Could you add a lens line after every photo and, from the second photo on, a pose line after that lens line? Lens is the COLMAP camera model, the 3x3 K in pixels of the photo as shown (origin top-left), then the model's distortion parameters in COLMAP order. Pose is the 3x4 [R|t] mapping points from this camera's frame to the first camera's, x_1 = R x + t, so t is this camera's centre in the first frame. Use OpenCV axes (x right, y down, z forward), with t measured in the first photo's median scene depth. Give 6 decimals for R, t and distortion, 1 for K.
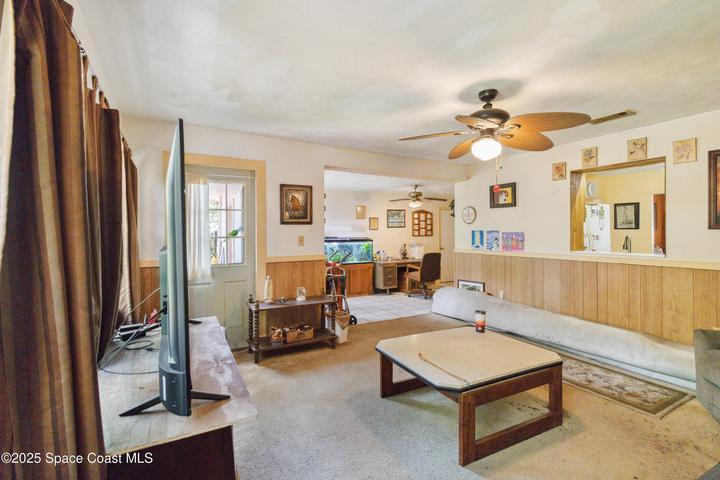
lens RADIAL K [[335.6, 0, 359.6], [0, 335.6, 238.8], [0, 0, 1]] dist [0.010923, -0.000173]
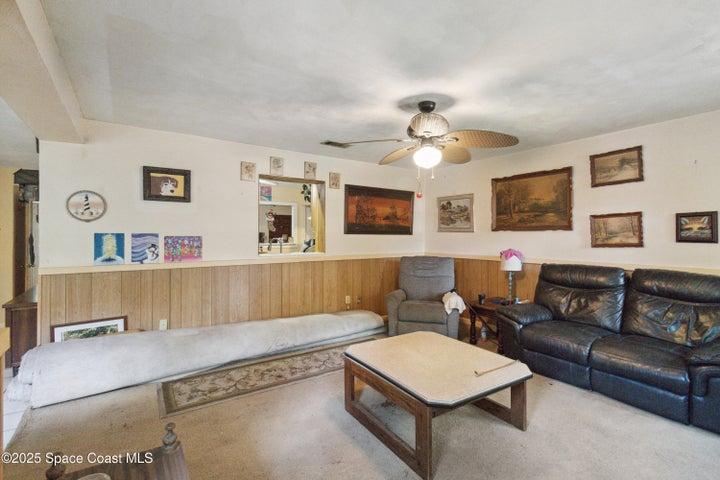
lens RADIAL K [[335.6, 0, 360.1], [0, 335.6, 234.1], [0, 0, 1]] dist [0.010923, -0.000173]
pose [[-0.080569, 0.018327, 0.996581, -0.325761], [0.028699, 0.999459, -0.016060, 0.000291], [-0.996336, 0.027307, -0.081051, 0.666070]]
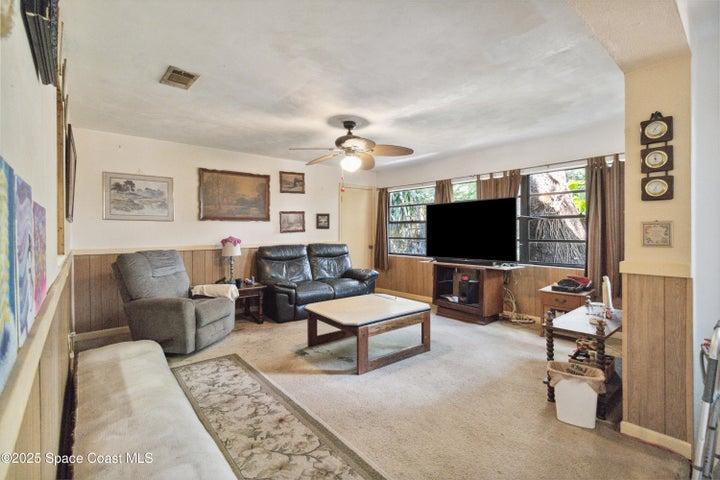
lens RADIAL K [[335.6, 0, 358.3], [0, 335.6, 242.5], [0, 0, 1]] dist [0.010923, -0.000173]
pose [[-0.985279, 0.024192, -0.169233, 0.301445], [0.012004, 0.997284, 0.072673, -0.013801], [0.170532, 0.069572, -0.982893, 1.222844]]
